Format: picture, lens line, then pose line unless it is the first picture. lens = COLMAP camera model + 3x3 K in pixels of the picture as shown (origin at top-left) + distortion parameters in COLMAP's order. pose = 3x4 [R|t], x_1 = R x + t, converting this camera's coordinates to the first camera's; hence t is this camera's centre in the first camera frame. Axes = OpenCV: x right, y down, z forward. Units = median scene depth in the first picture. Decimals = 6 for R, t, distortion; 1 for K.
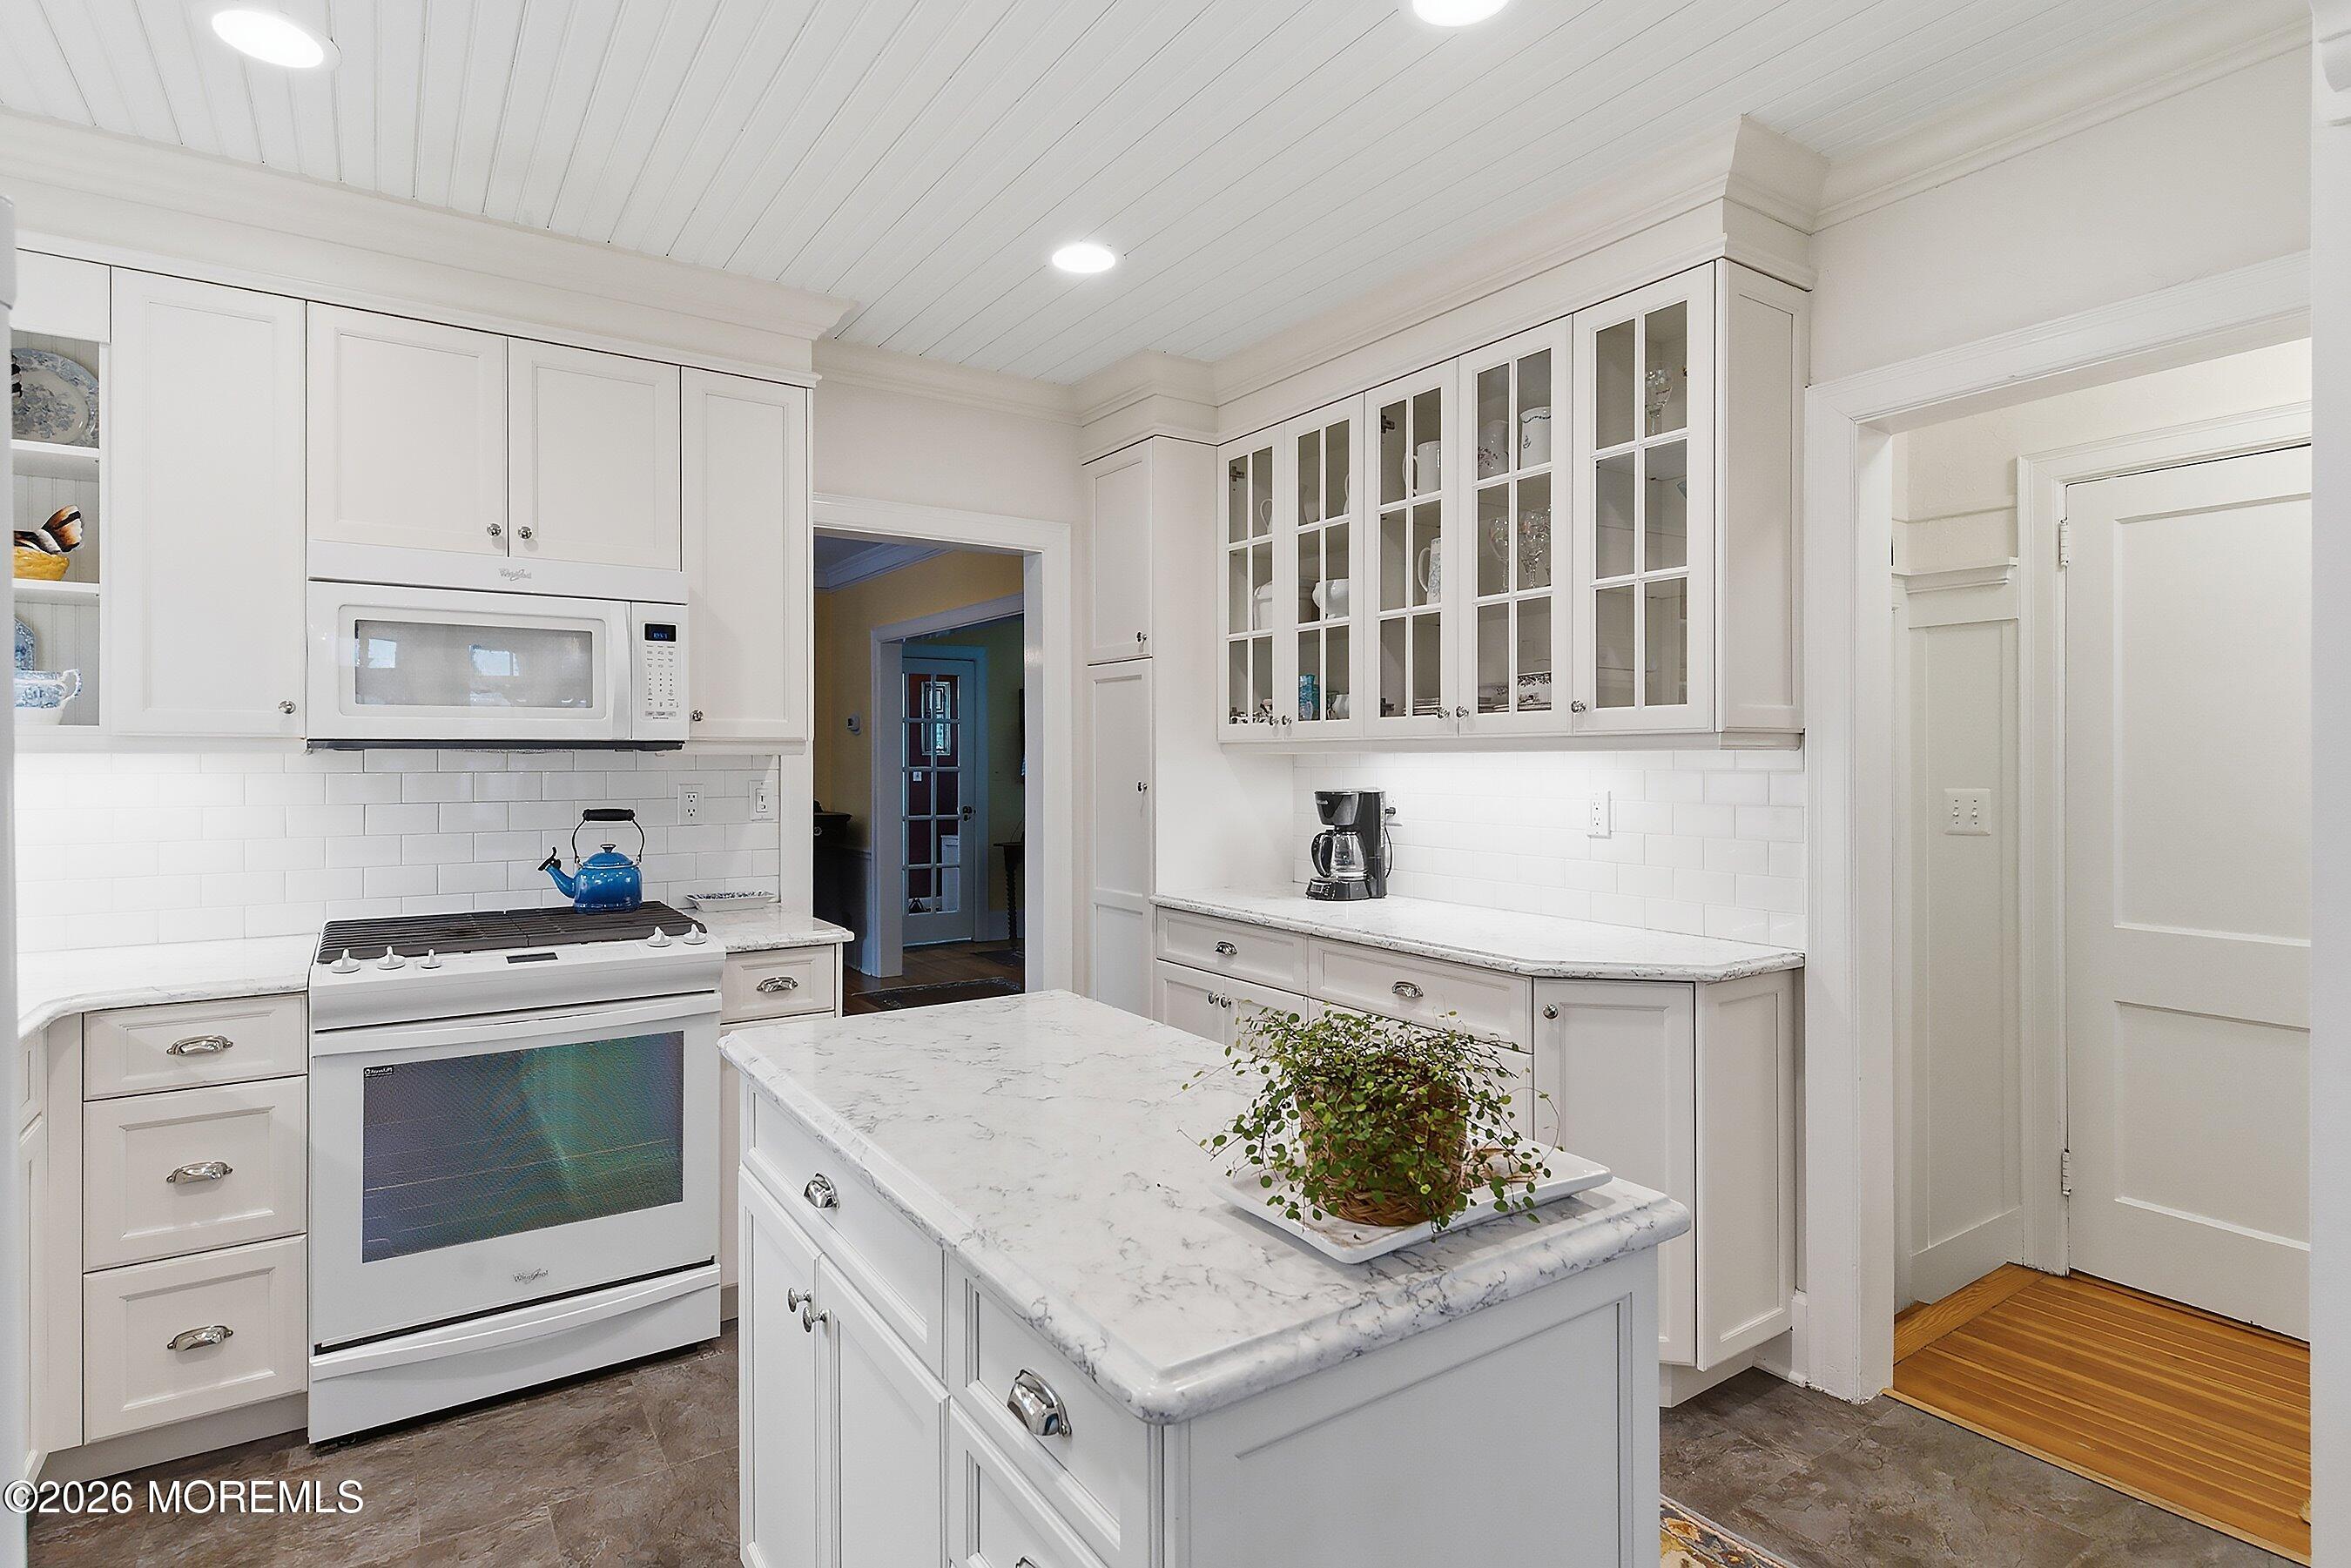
lens RADIAL K [[1162.2, 0, 1172.1], [0, 1162.2, 756.8], [0, 0, 1]] dist [-0.002079, -0.000673]
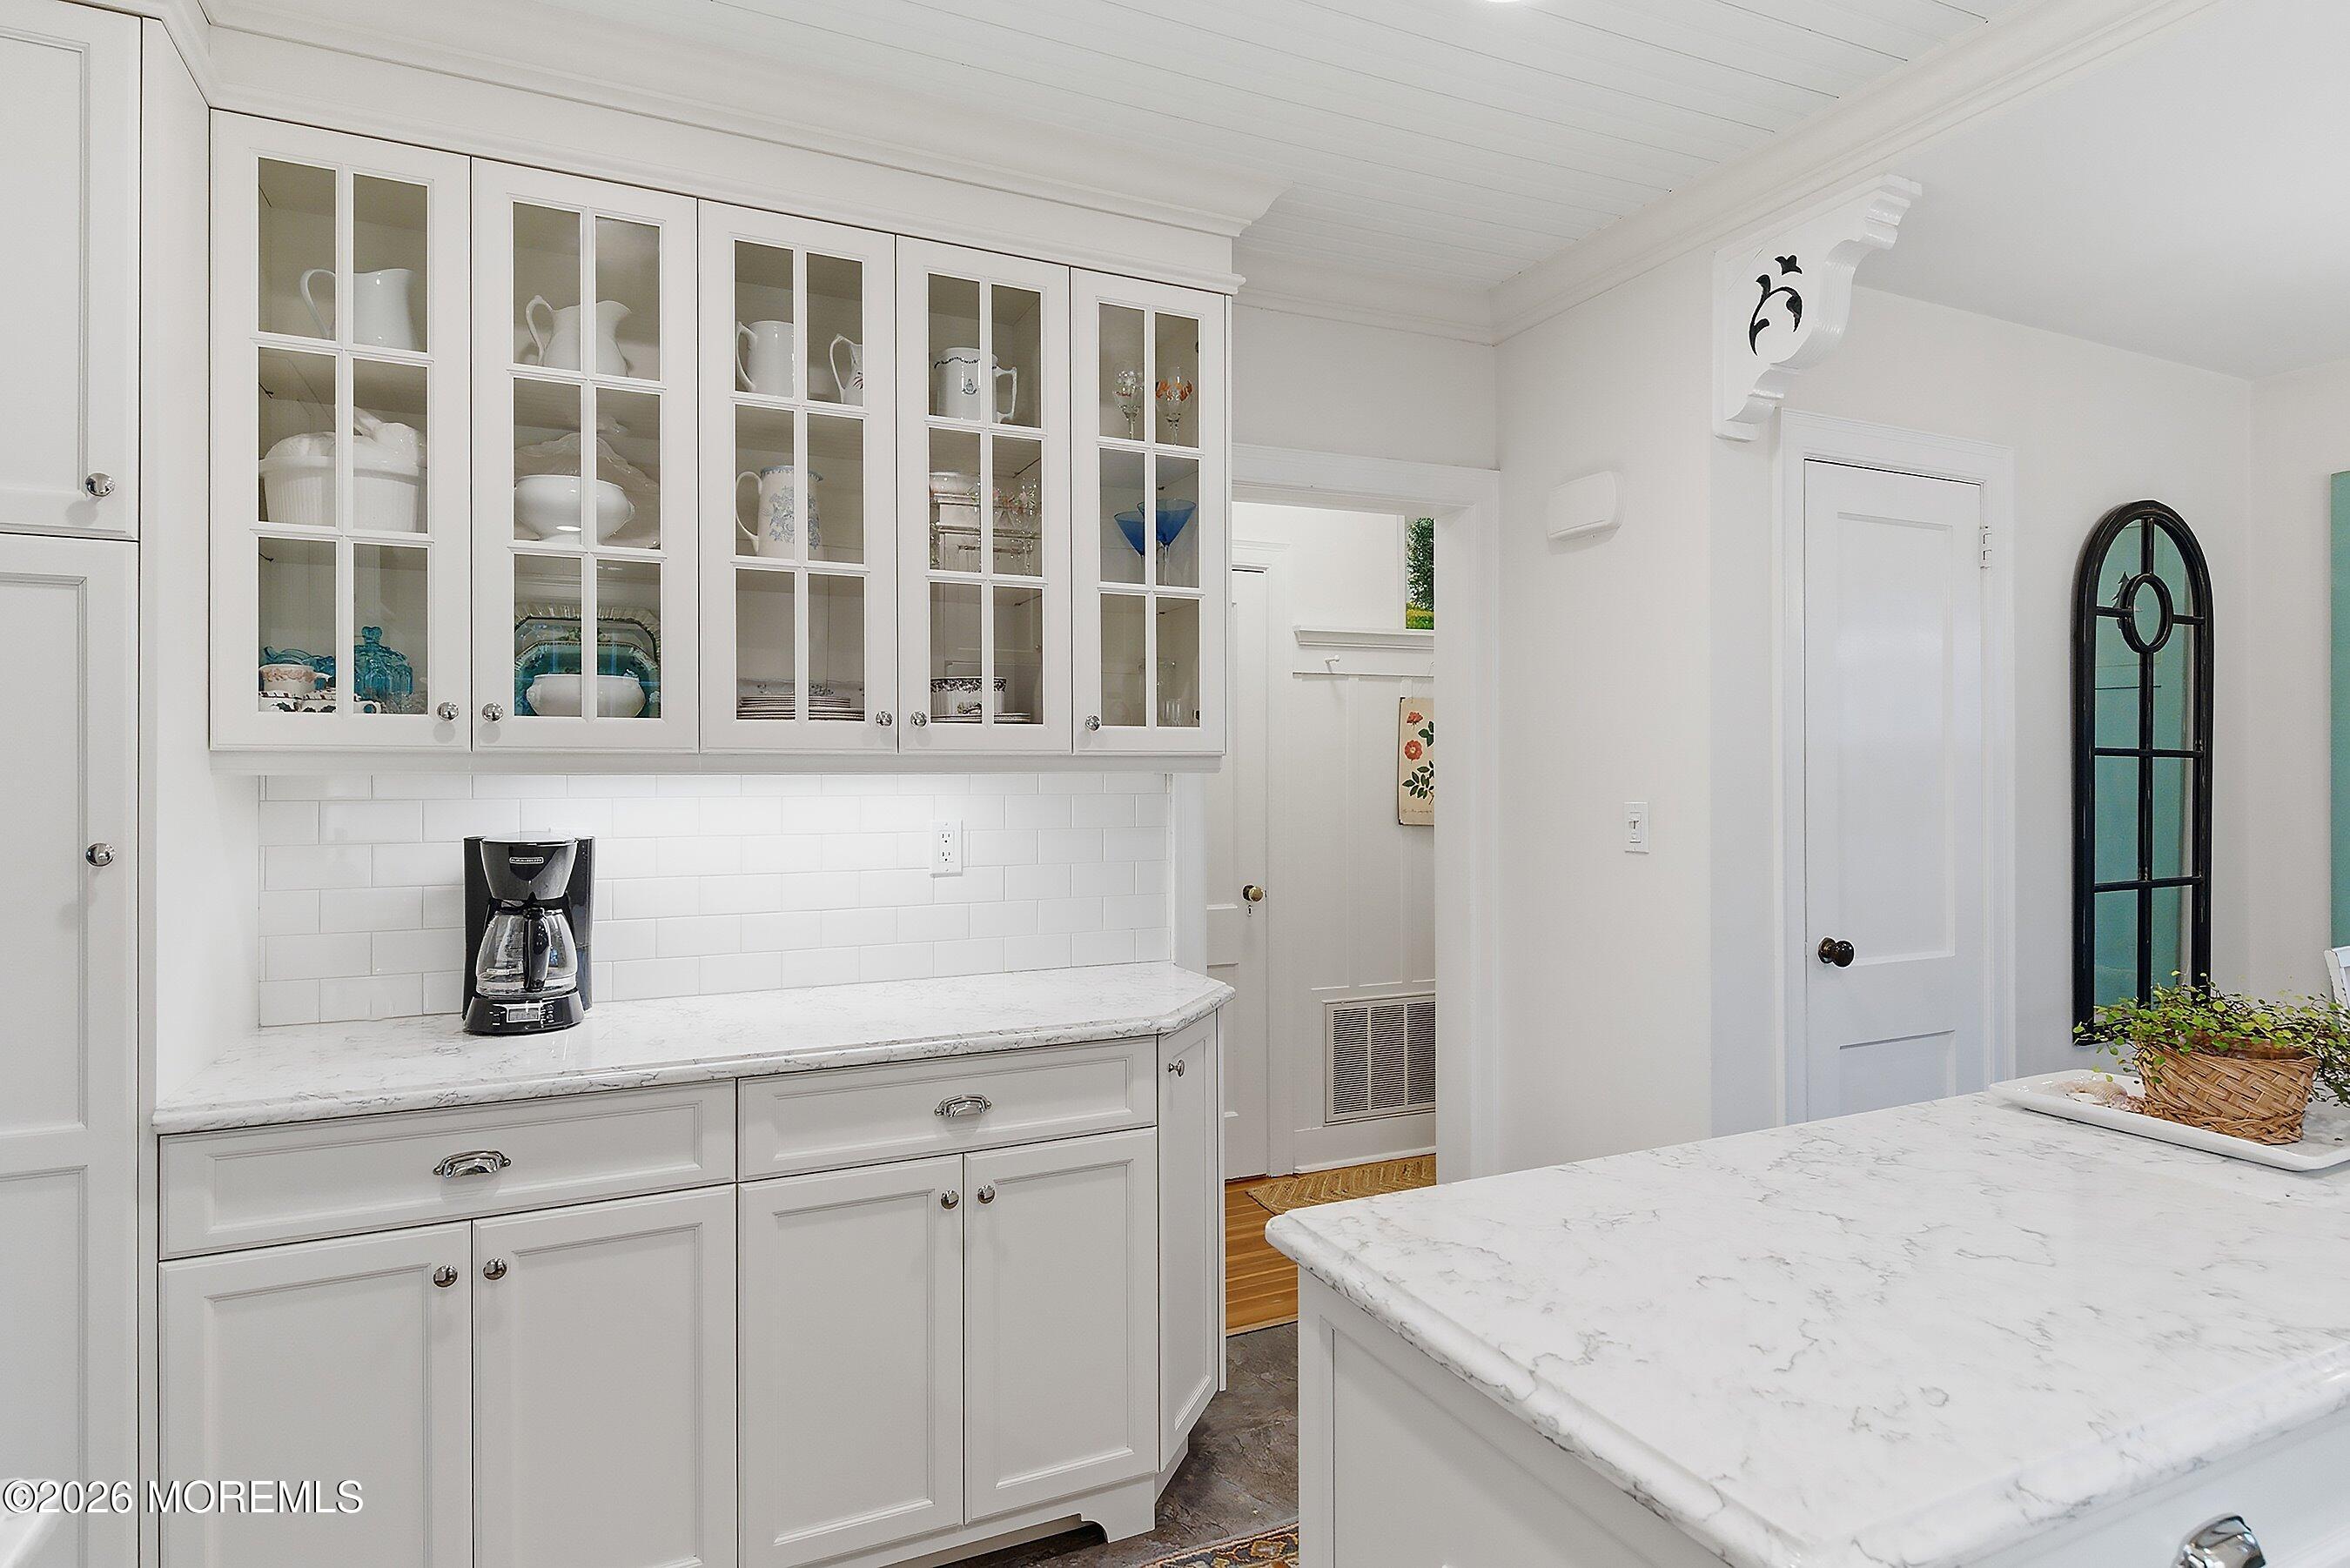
lens RADIAL K [[1219.5, 0, 1171.8], [0, 1219.5, 778.0], [0, 0, 1]] dist [0.014381, 0.000280]
pose [[0.172062, 0.003554, 0.985080, -0.548850], [0.004805, 0.999979, -0.004447, 0.002714], [-0.985074, 0.005498, 0.172041, 0.786862]]
